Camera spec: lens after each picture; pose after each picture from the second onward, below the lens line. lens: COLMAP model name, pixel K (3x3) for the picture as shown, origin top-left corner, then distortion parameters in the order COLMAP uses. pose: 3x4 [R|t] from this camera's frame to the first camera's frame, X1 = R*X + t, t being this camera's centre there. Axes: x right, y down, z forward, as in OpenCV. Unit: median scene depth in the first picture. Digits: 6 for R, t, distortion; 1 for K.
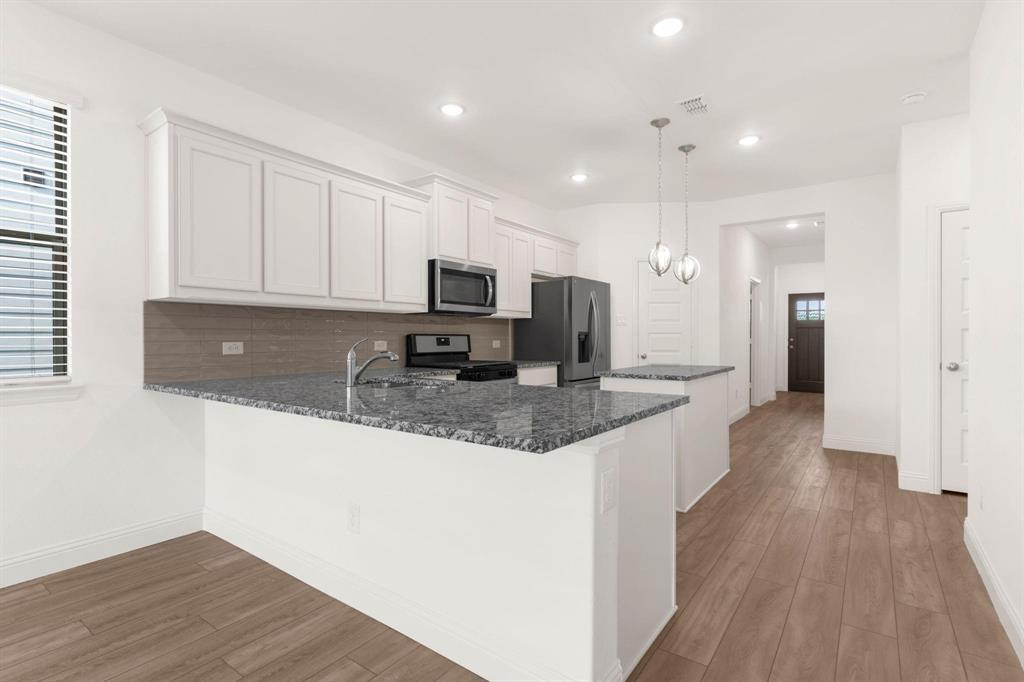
lens RADIAL K [[487.2, 0, 514.2], [0, 487.2, 338.2], [0, 0, 1]] dist [0.003898, -0.000042]
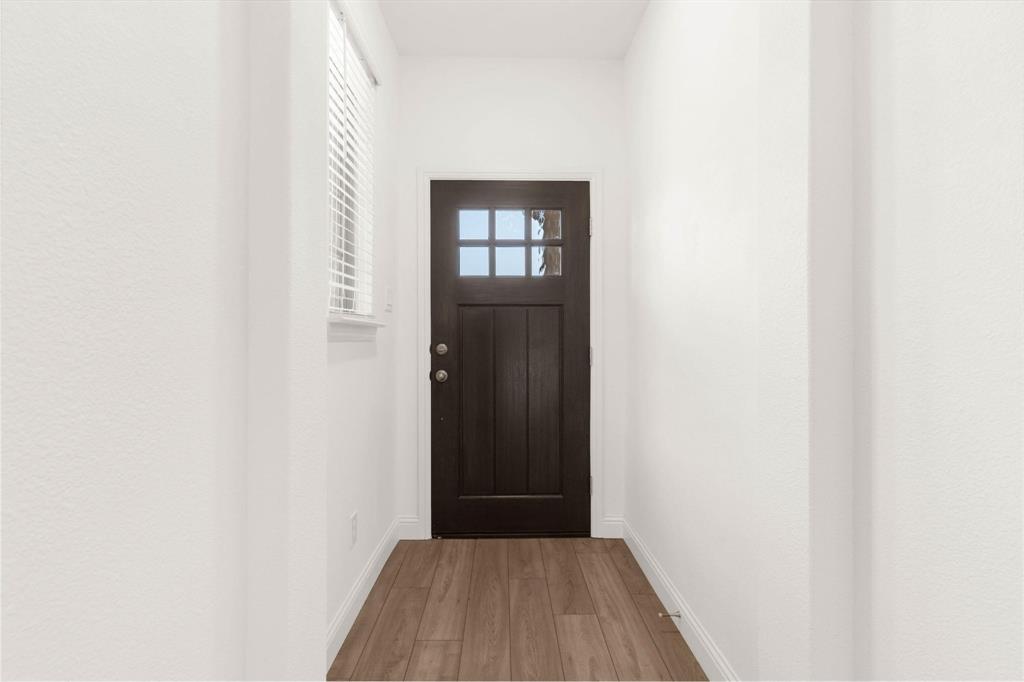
lens RADIAL K [[487.2, 0, 507.3], [0, 487.2, 309.9], [0, 0, 1]] dist [0.003898, -0.000042]
pose [[0.783468, -0.001552, 0.621431, 1.023604], [0.005331, 0.999977, -0.004224, -0.041143], [-0.621410, 0.006622, 0.783458, 1.826394]]
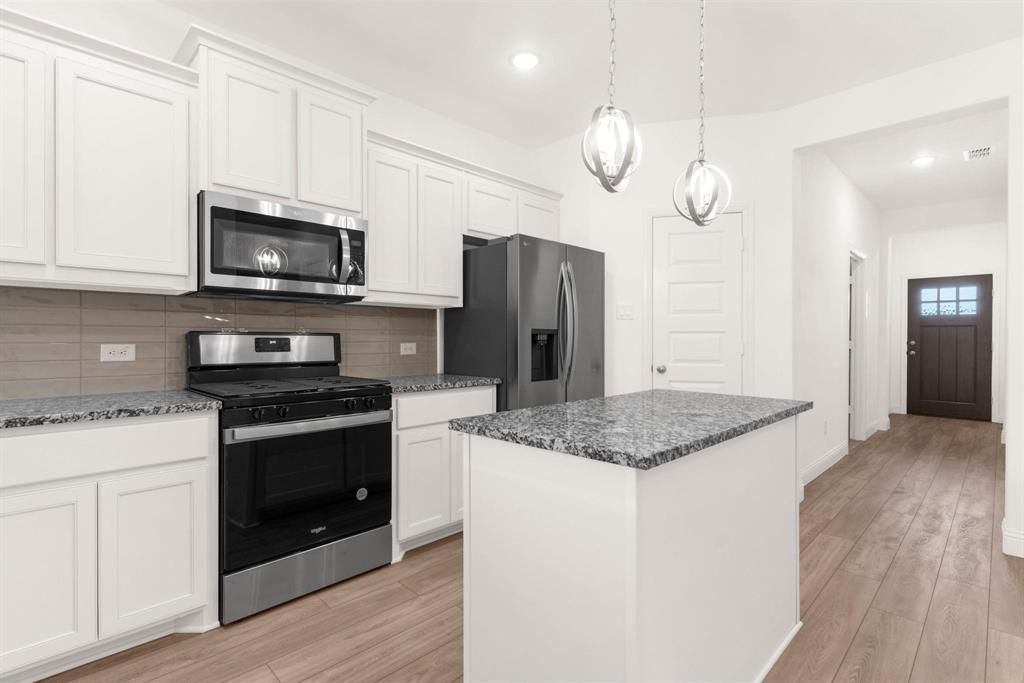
lens RADIAL K [[487.2, 0, 511.0], [0, 487.2, 338.9], [0, 0, 1]] dist [0.003898, -0.000042]
pose [[0.988005, 0.001791, -0.154414, 0.232935], [-0.002105, 0.999996, -0.001865, 0.000198], [0.154410, 0.002167, 0.988005, 0.481840]]
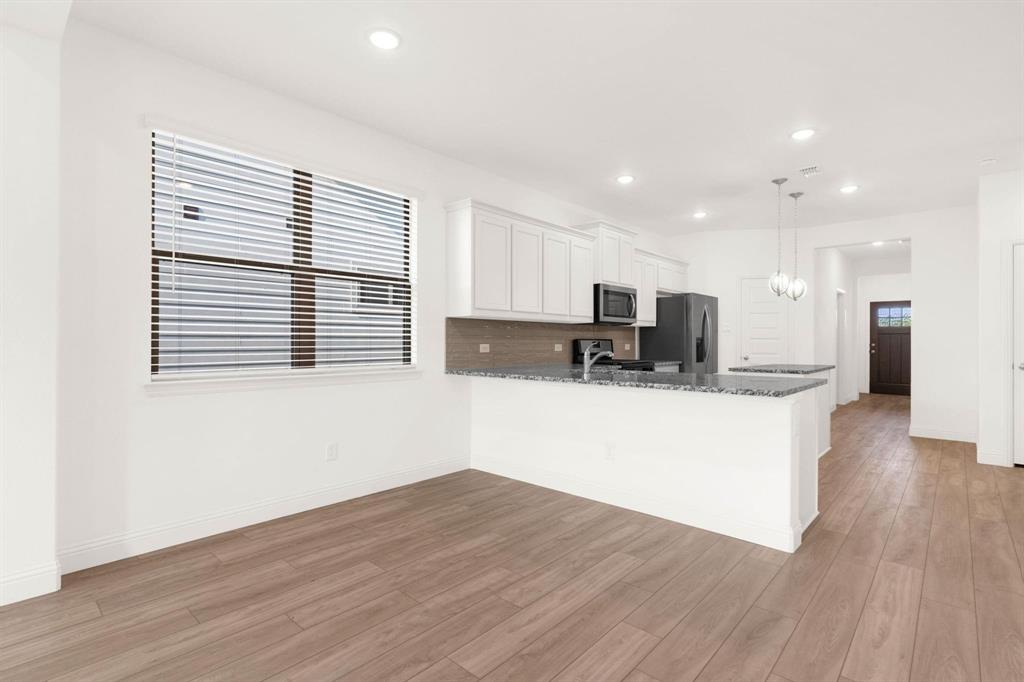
lens RADIAL K [[487.2, 0, 512.4], [0, 487.2, 338.6], [0, 0, 1]] dist [0.003898, -0.000042]
pose [[0.994365, 0.003658, -0.105949, -0.237643], [-0.004421, 0.999966, -0.006970, 0.000397], [0.105920, 0.007399, 0.994347, -0.333970]]
